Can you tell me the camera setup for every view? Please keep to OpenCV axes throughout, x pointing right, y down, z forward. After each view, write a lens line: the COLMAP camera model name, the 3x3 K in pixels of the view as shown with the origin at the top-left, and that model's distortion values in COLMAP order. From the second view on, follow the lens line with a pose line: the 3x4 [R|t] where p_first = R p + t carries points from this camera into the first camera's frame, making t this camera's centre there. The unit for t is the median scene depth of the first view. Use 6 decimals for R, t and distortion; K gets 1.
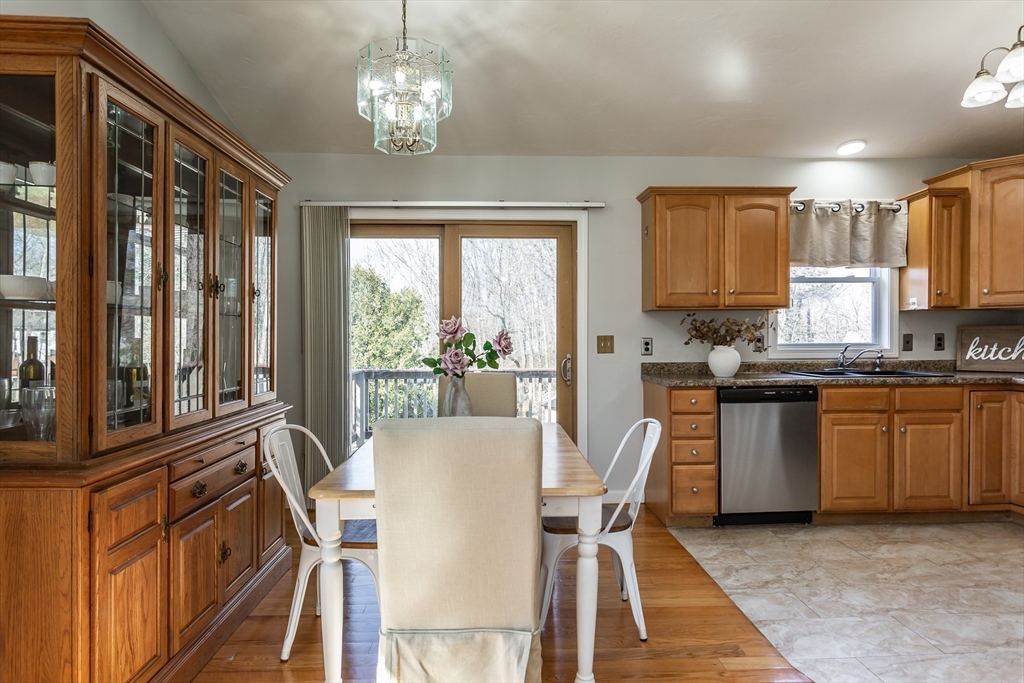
lens RADIAL K [[604.9, 0, 512.0], [0, 604.9, 341.5], [0, 0, 1]] dist [0.003047, 0.000370]
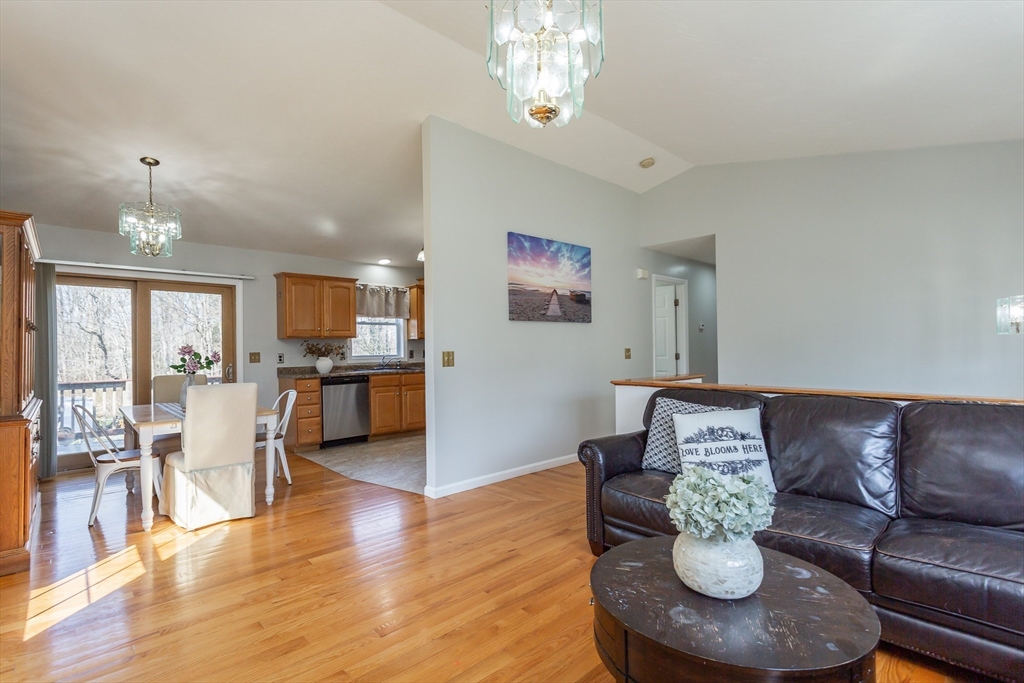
lens RADIAL K [[484.6, 0, 508.1], [0, 484.6, 349.8], [0, 0, 1]] dist [0.010915, 0.000504]
pose [[0.765798, -0.007196, 0.643041, -0.196841], [0.014717, 0.999872, -0.006336, 0.001919], [-0.642913, 0.014316, 0.765806, -0.566953]]
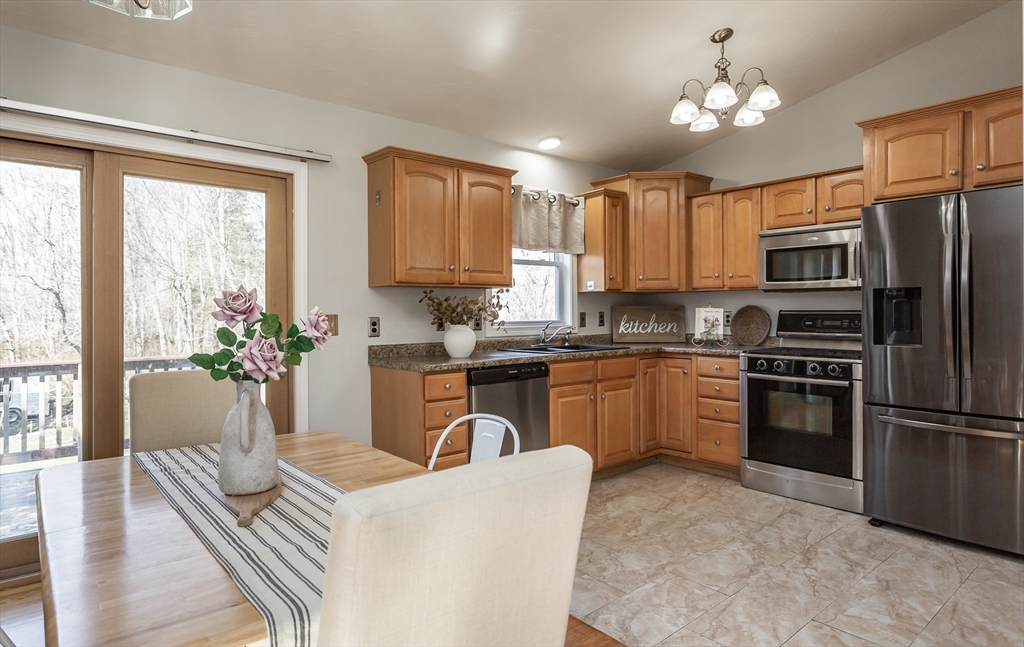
lens RADIAL K [[587.6, 0, 515.7], [0, 587.6, 310.4], [0, 0, 1]] dist [-0.006100, -0.000928]
pose [[0.787952, 0.000722, 0.615736, -0.150039], [0.008952, 0.999880, -0.012629, -0.003459], [-0.615672, 0.015463, 0.787851, 0.210359]]
